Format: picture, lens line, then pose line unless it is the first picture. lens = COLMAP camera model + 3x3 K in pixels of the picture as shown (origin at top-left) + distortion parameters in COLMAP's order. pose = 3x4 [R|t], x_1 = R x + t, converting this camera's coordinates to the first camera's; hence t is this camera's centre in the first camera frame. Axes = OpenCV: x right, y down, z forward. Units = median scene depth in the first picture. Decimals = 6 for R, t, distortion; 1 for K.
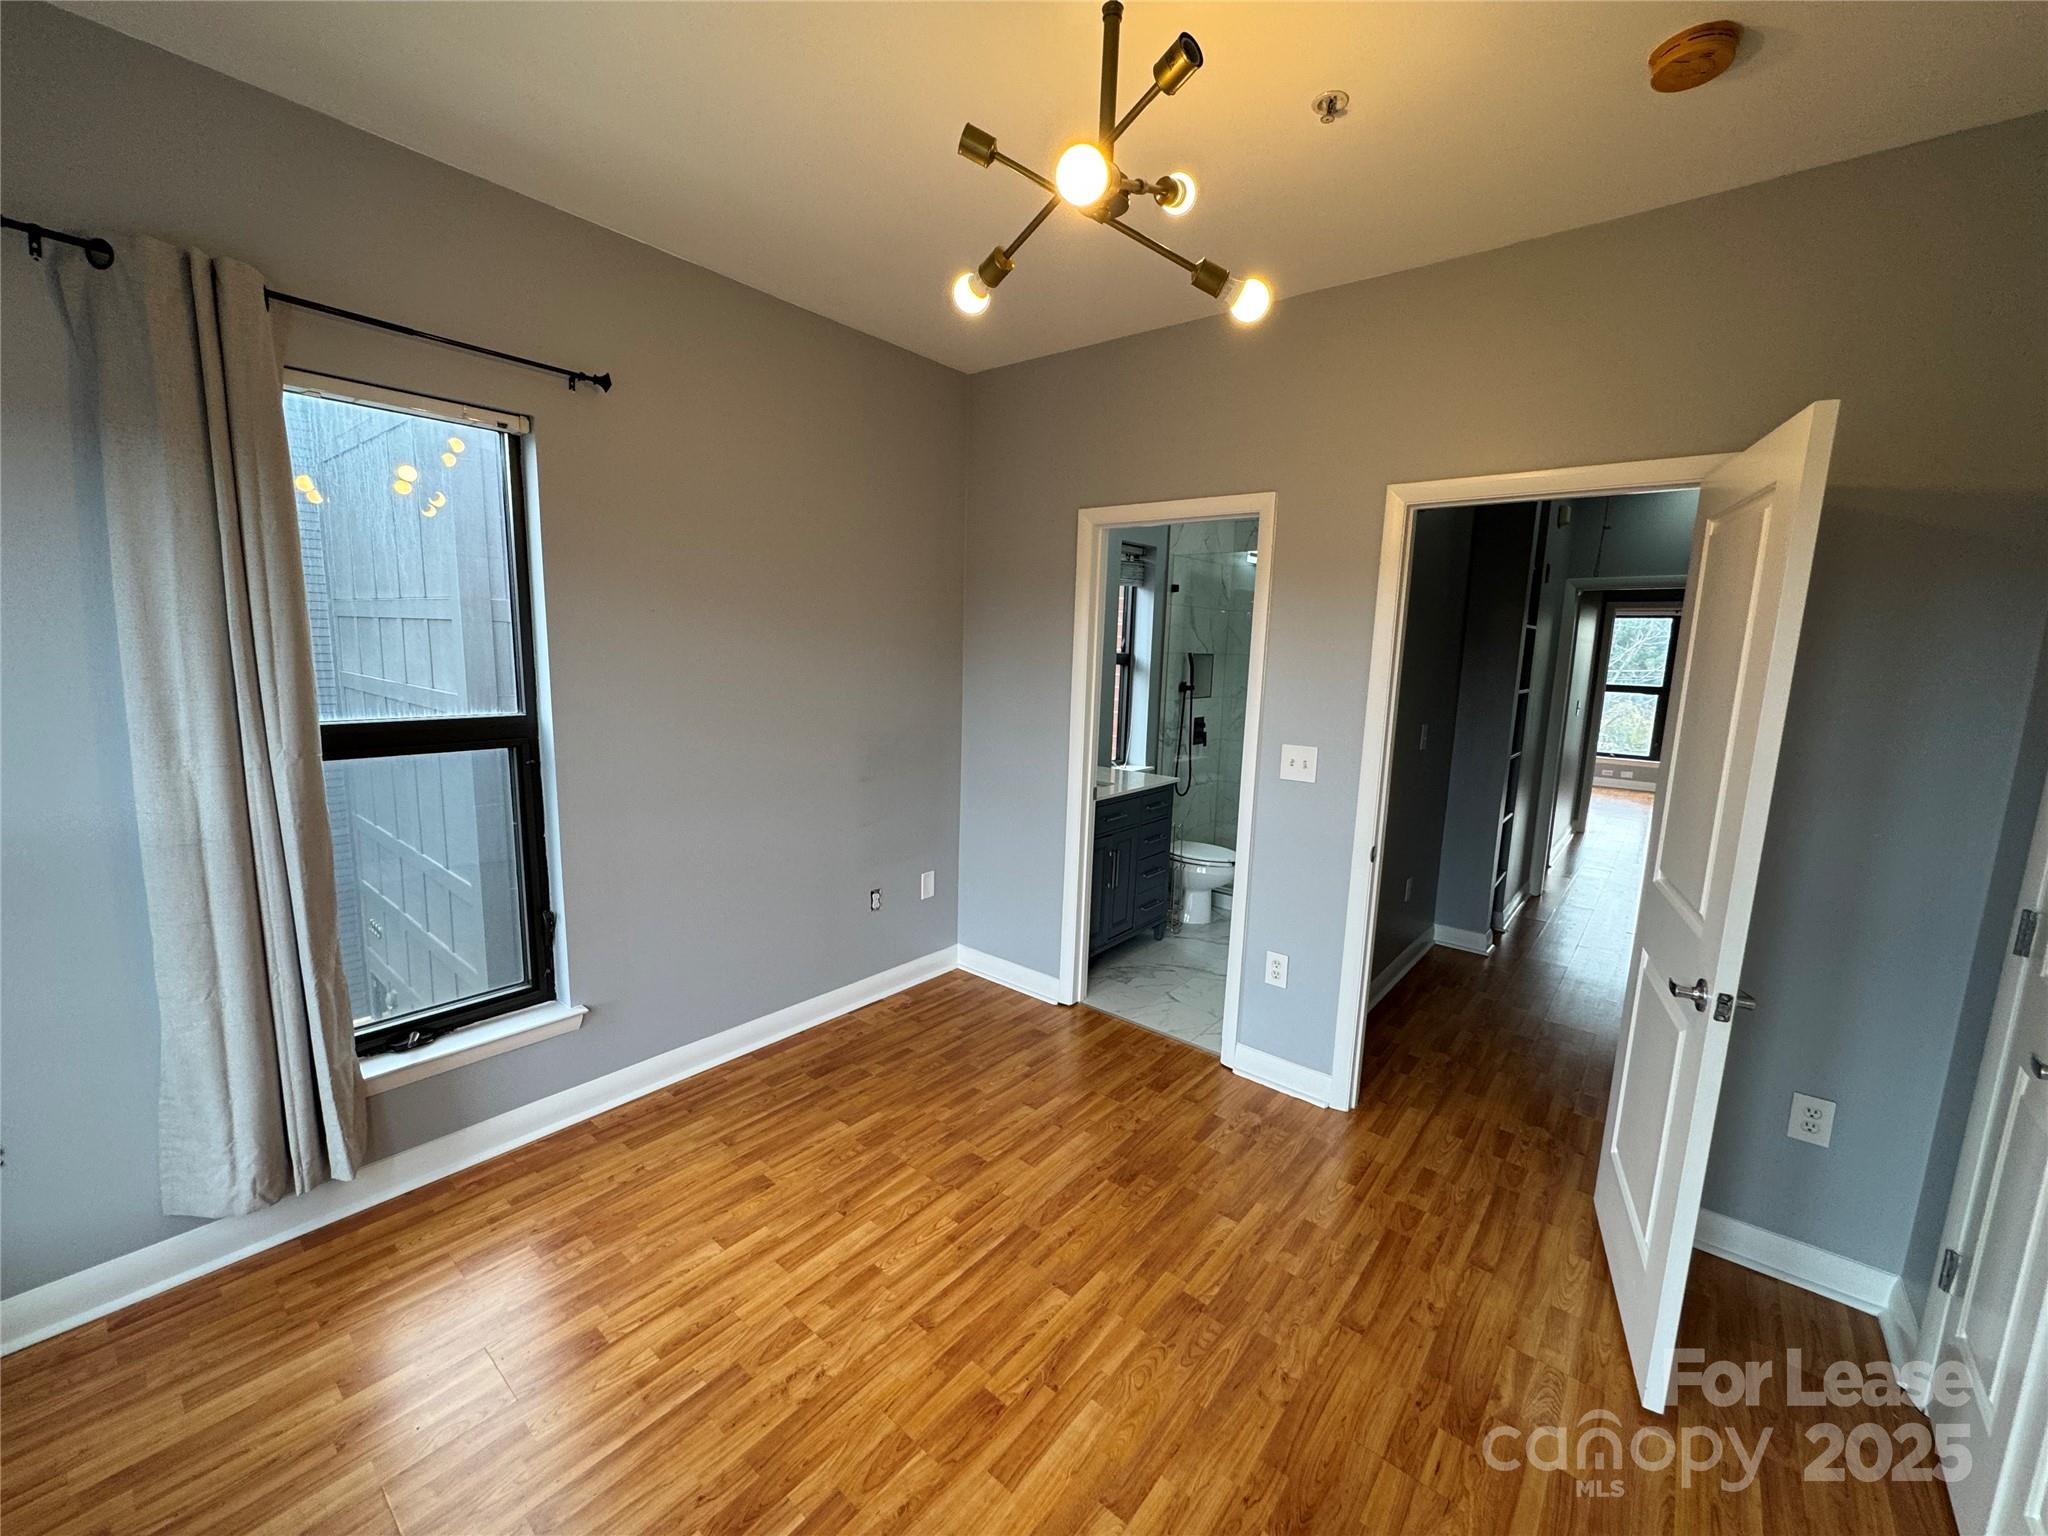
lens RADIAL K [[819.4, 0, 1028.9], [0, 819.4, 769.0], [0, 0, 1]] dist [-0.002249, 0.000192]
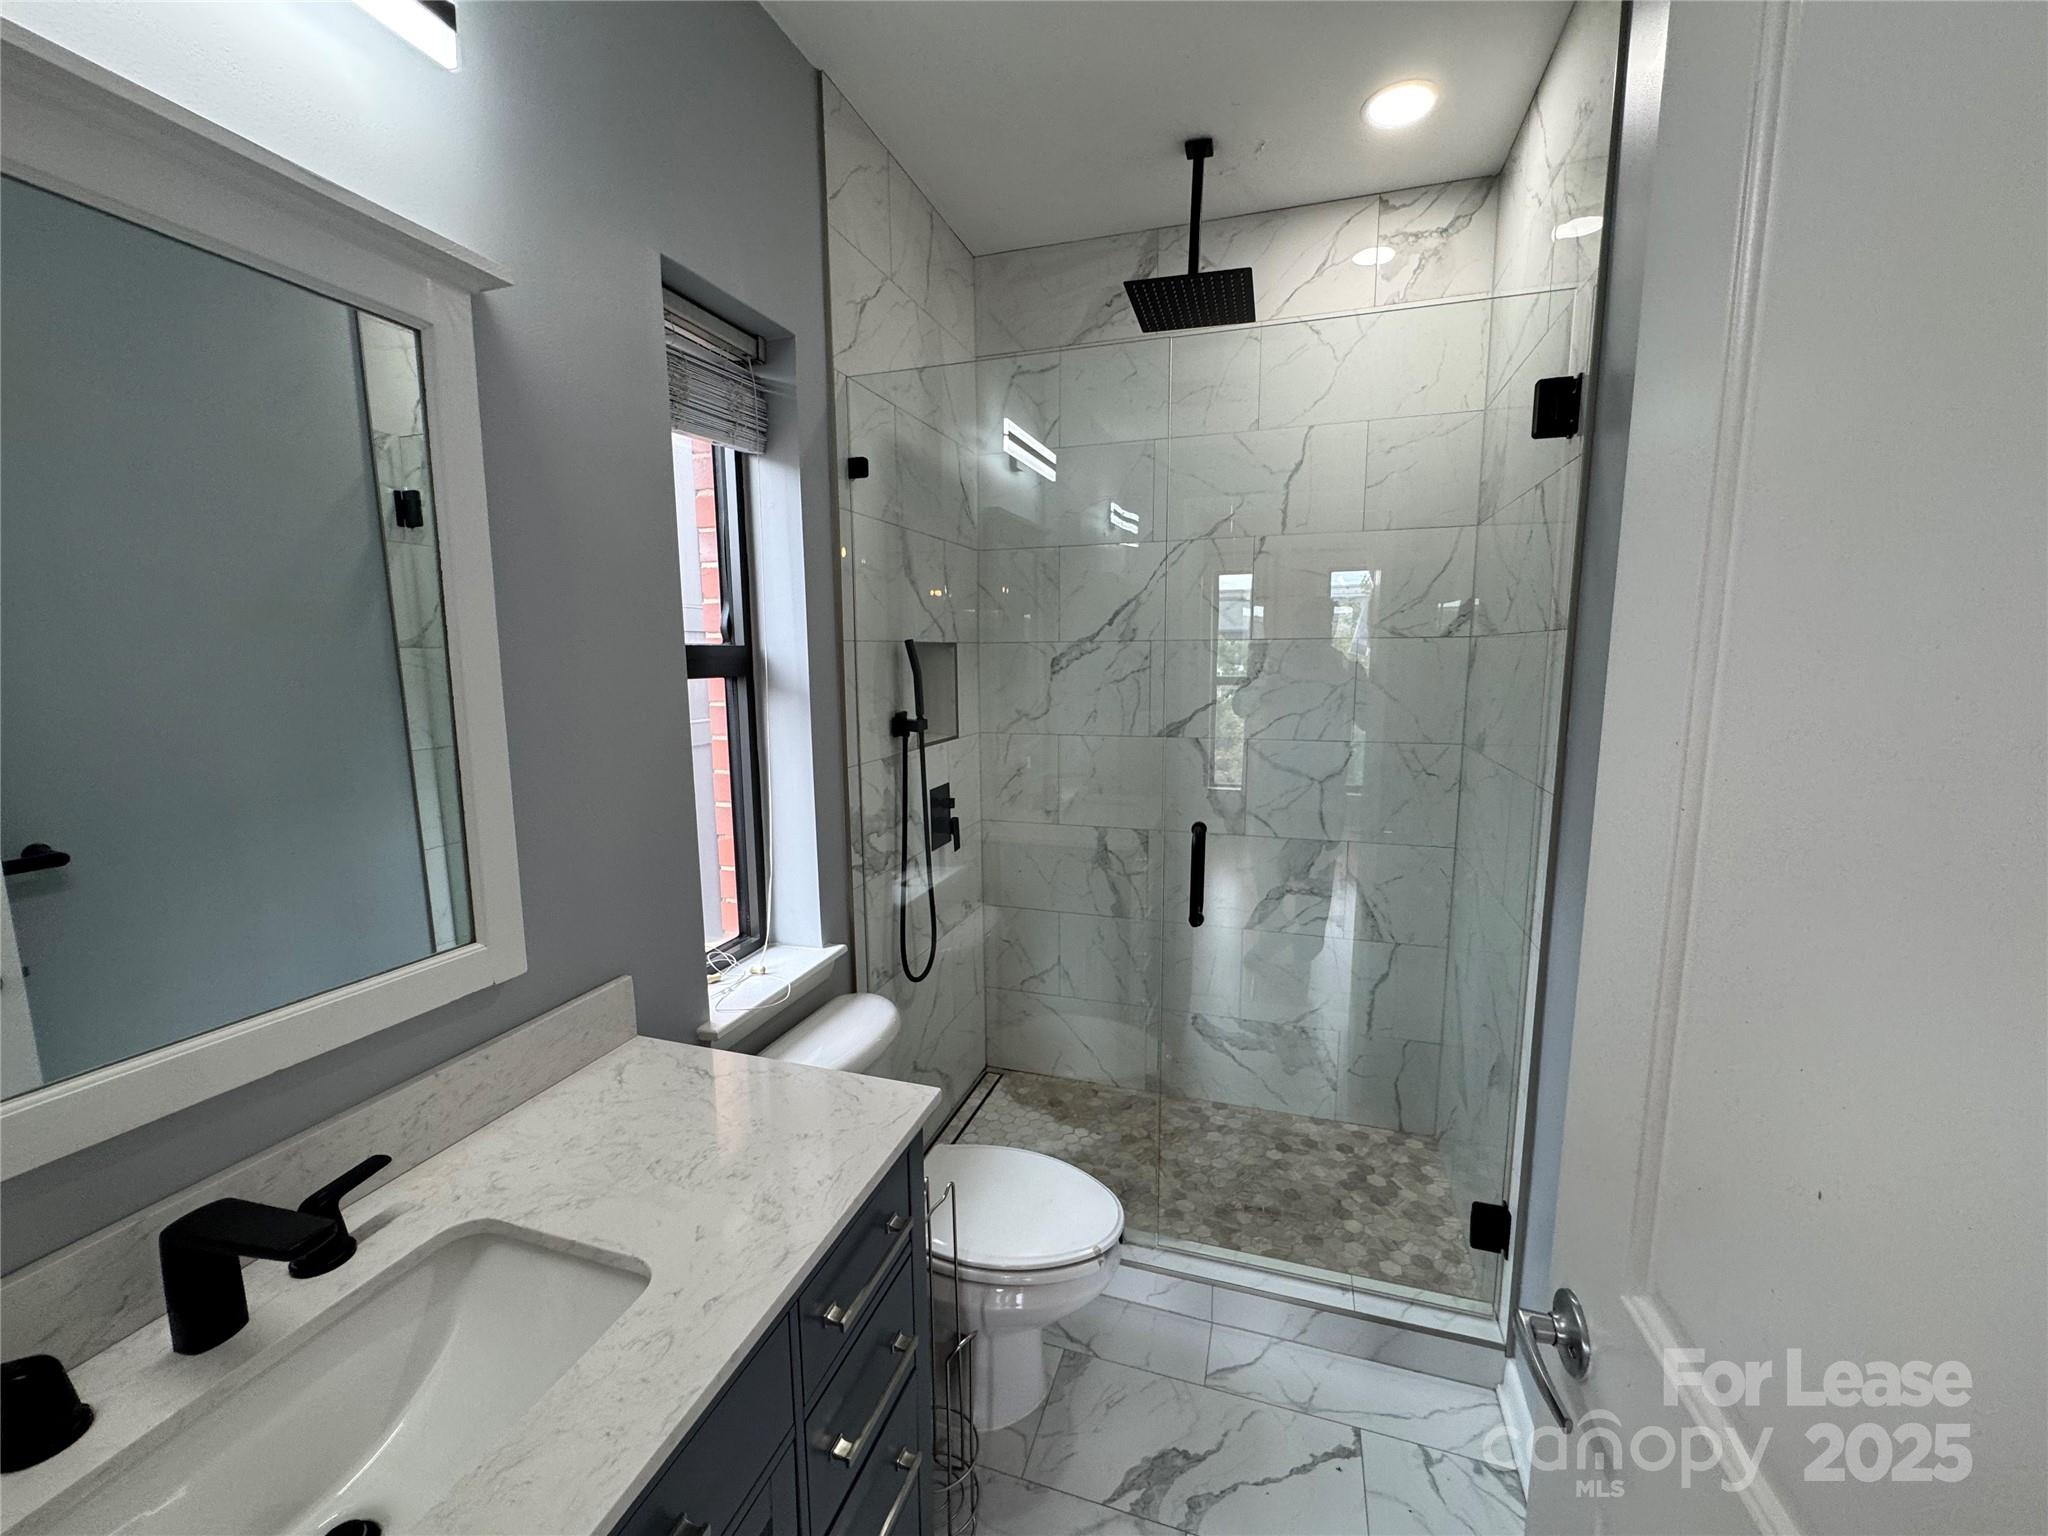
lens RADIAL K [[819.4, 0, 1026.7], [0, 819.4, 772.7], [0, 0, 1]] dist [-0.002249, 0.000192]
pose [[0.932489, -0.088642, 0.350154, 0.103859], [0.089361, 0.995899, 0.014140, -0.077371], [-0.349971, 0.018105, 0.936585, 0.606840]]
